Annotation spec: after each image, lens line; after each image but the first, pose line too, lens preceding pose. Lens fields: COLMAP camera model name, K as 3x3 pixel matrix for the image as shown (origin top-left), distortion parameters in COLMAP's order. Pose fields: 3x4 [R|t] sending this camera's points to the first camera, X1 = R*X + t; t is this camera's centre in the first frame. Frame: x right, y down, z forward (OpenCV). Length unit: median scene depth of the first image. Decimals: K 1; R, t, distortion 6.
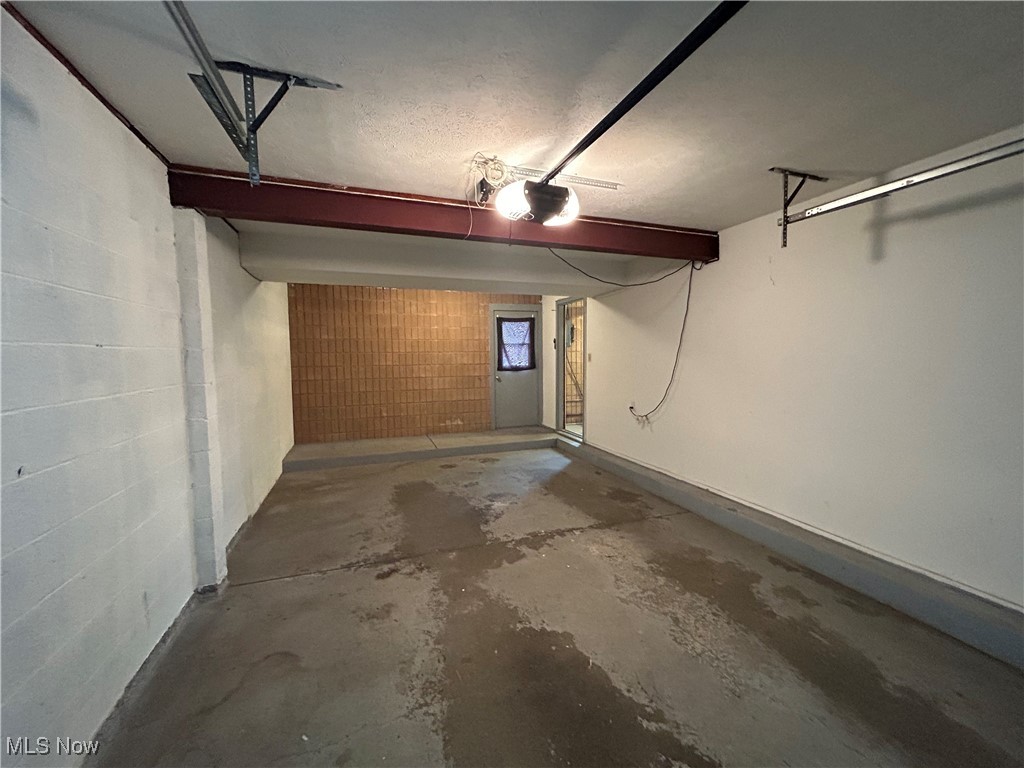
lens RADIAL K [[415.9, 0, 513.3], [0, 415.9, 385.3], [0, 0, 1]] dist [0.007800, 0.000100]
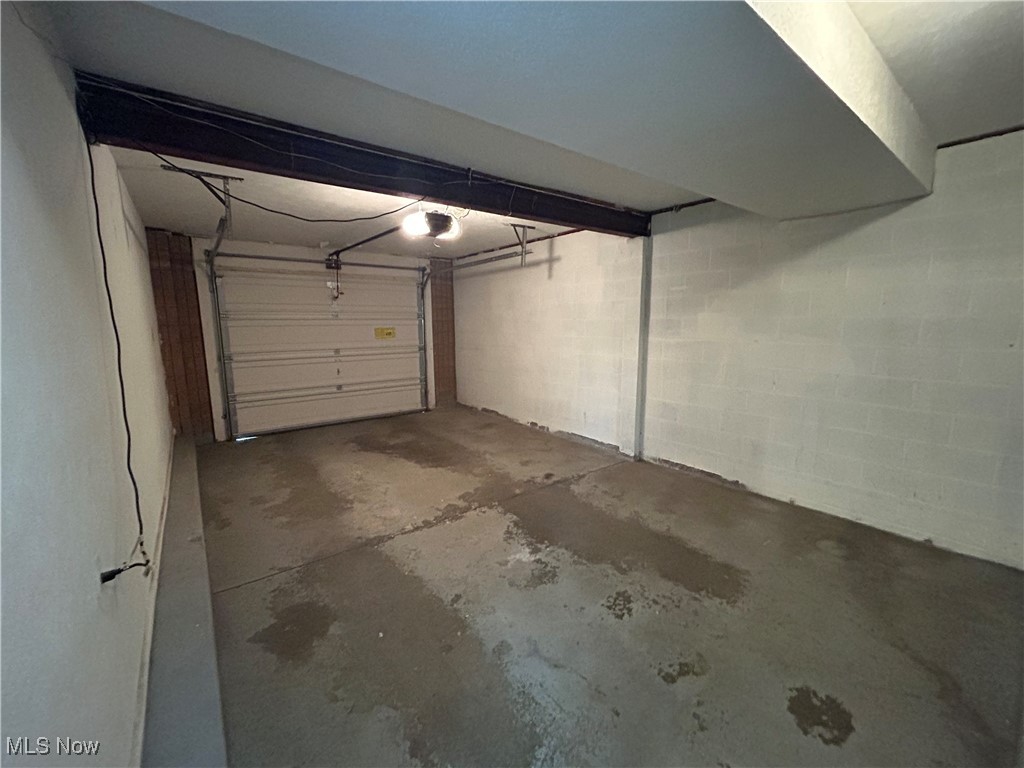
lens RADIAL K [[415.9, 0, 511.7], [0, 415.9, 382.8], [0, 0, 1]] dist [0.007800, 0.000100]
pose [[-0.950135, 0.062866, -0.305438, 0.199486], [-0.007649, 0.974476, 0.224361, -0.155443], [0.311747, 0.215509, -0.925402, 1.848923]]
